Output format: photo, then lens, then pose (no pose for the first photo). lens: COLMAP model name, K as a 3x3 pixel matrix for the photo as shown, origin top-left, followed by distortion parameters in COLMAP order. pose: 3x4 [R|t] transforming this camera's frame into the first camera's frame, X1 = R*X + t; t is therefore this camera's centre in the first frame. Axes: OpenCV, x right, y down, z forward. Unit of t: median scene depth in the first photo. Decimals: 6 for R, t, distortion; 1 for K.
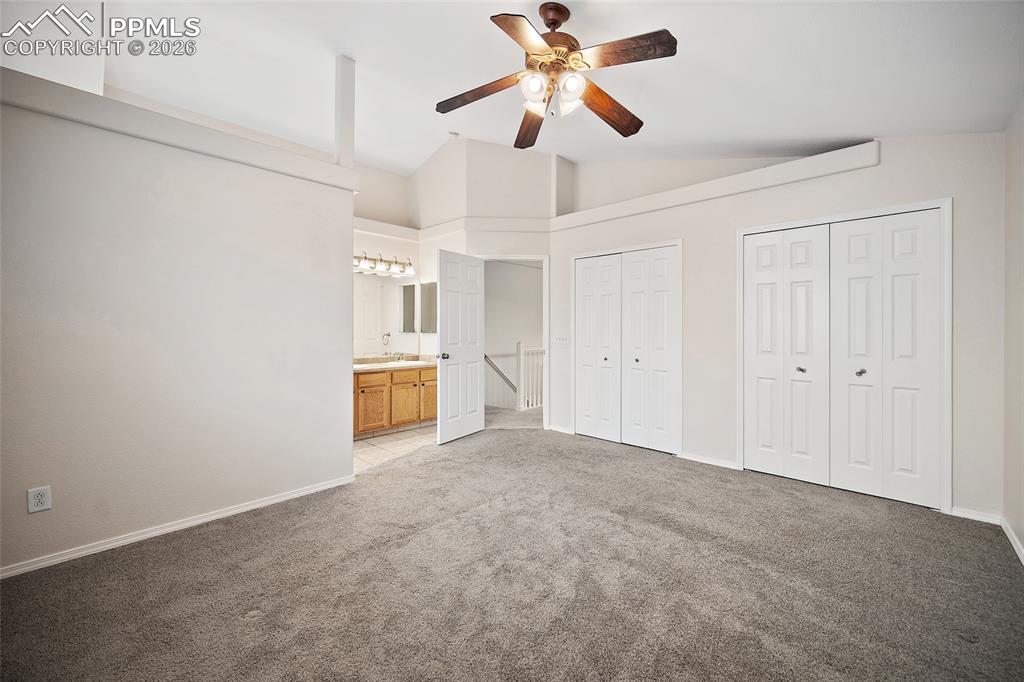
lens RADIAL K [[411.4, 0, 508.4], [0, 411.4, 335.5], [0, 0, 1]] dist [-0.001753, 0.000048]
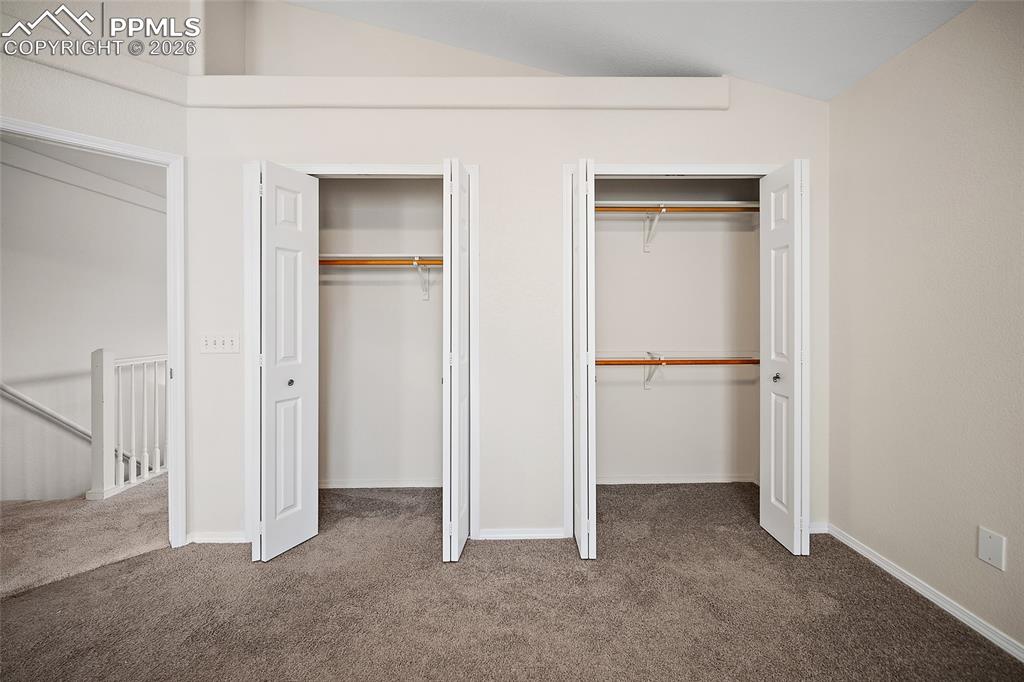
lens RADIAL K [[411.4, 0, 519.2], [0, 411.4, 318.1], [0, 0, 1]] dist [-0.001753, 0.000048]
pose [[0.699254, -0.004188, 0.714862, 0.030578], [0.014655, 0.999857, -0.008478, -0.009059], [-0.714724, 0.016405, 0.699215, 0.395108]]
